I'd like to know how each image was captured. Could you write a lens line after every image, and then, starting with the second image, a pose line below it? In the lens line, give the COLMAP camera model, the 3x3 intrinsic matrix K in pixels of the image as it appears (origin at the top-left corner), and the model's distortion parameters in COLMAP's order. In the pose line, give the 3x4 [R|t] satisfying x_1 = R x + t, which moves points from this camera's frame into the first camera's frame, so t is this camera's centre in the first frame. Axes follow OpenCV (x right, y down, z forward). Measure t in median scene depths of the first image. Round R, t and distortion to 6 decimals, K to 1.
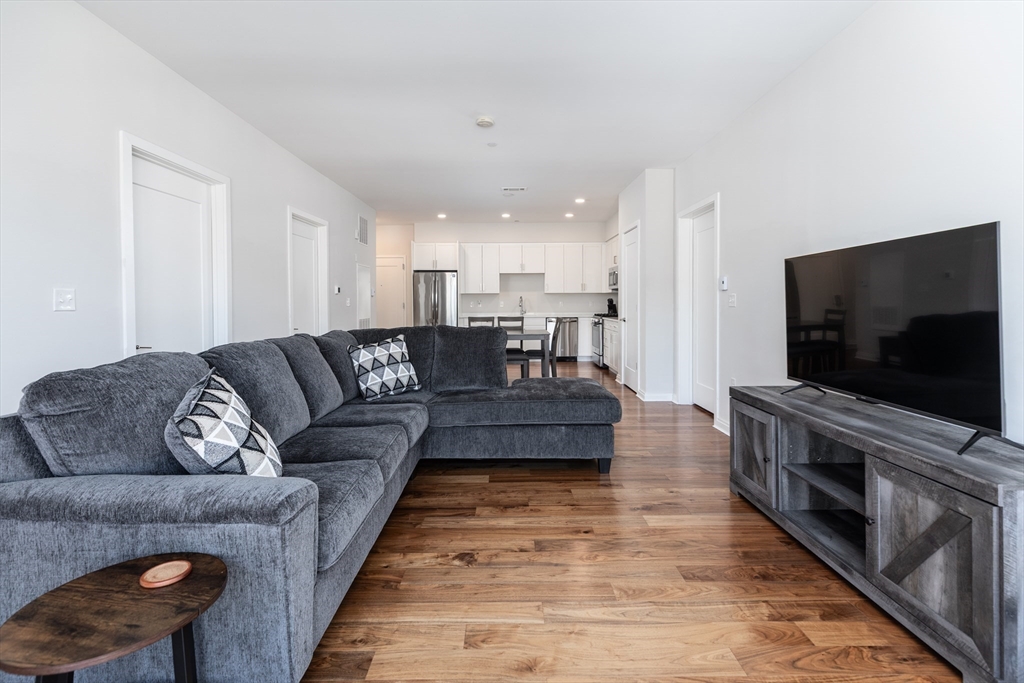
lens RADIAL K [[472.5, 0, 509.3], [0, 472.5, 310.7], [0, 0, 1]] dist [0.001514, 0.000156]
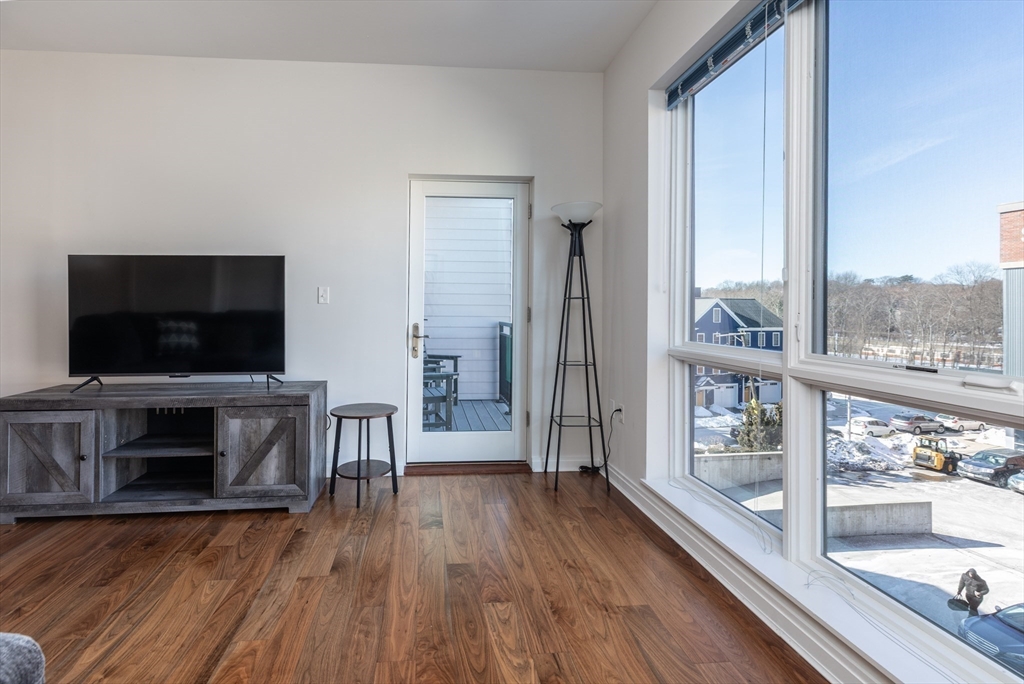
lens RADIAL K [[472.5, 0, 509.3], [0, 472.5, 311.2], [0, 0, 1]] dist [0.001514, 0.000156]
pose [[-0.168506, -0.000523, 0.985701, -0.810248], [0.012233, 0.999922, 0.002622, 0.026005], [-0.985625, 0.012500, -0.168486, 0.404350]]
